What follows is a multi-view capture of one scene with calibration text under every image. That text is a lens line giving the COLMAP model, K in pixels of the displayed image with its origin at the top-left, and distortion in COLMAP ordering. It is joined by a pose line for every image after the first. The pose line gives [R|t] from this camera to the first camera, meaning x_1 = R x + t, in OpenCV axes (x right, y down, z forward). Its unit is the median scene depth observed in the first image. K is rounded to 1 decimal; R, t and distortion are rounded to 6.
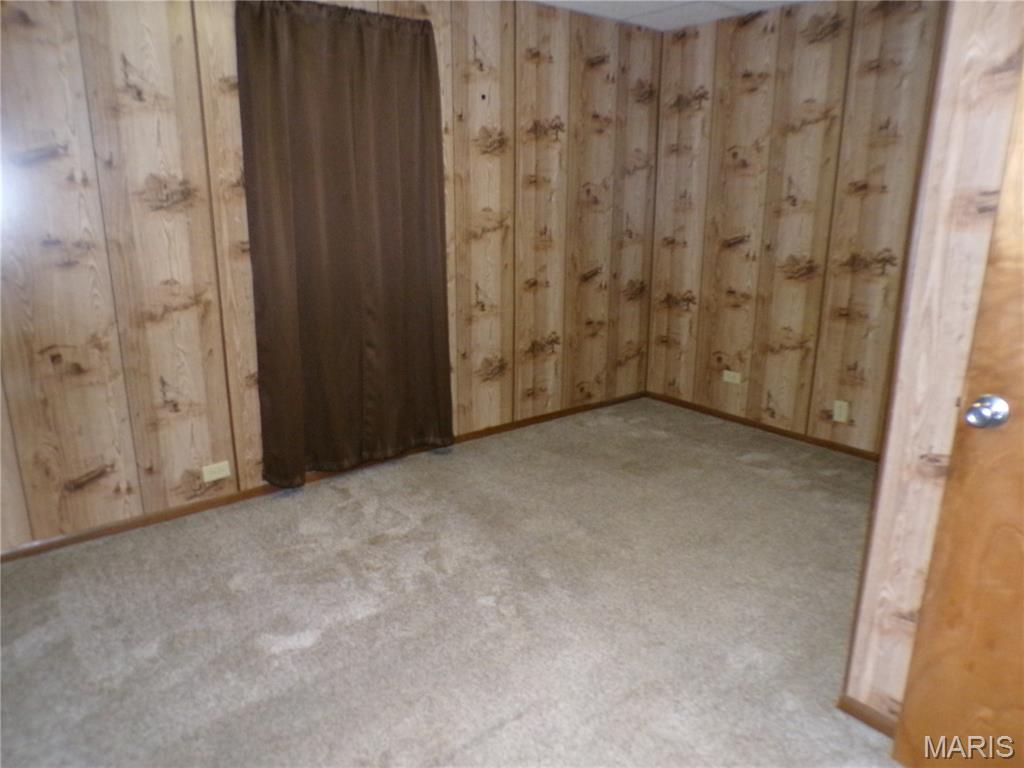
lens RADIAL K [[692.9, 0, 511.0], [0, 692.9, 388.7], [0, 0, 1]] dist [-0.046308, 0.024538]
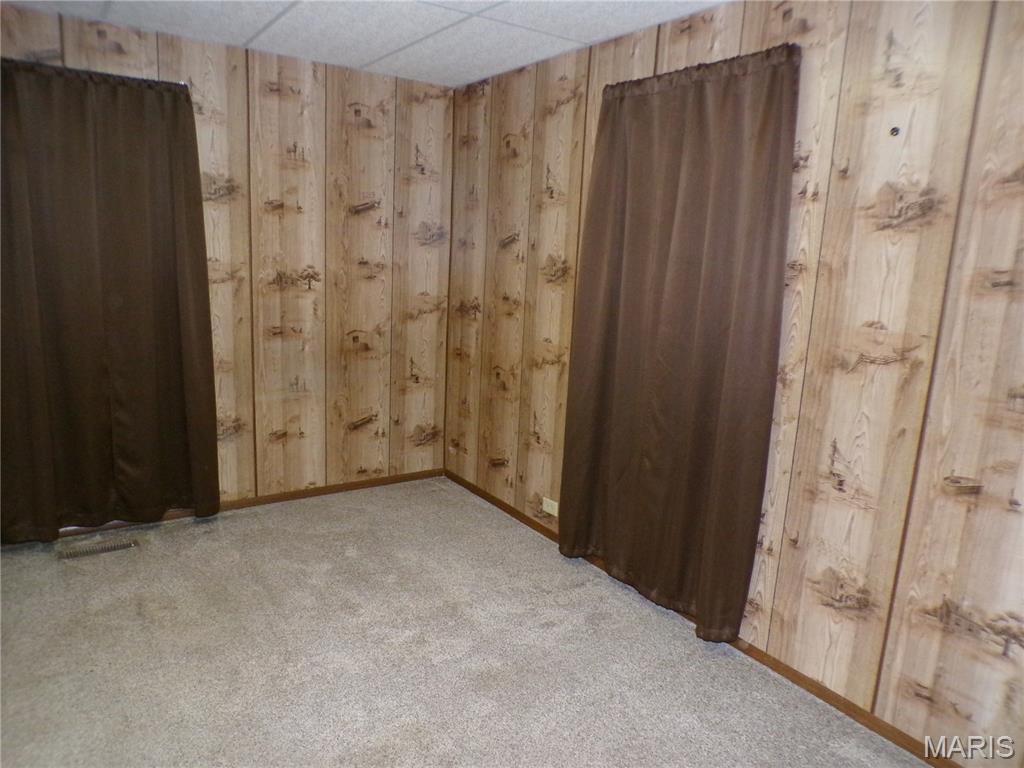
lens RADIAL K [[692.9, 0, 511.0], [0, 692.9, 388.7], [0, 0, 1]] dist [-0.046308, 0.024538]
pose [[-0.093557, 0.185110, -0.978254, 0.580656], [-0.314807, 0.926653, 0.205453, -0.241121], [0.944534, 0.327183, -0.028421, 0.778809]]
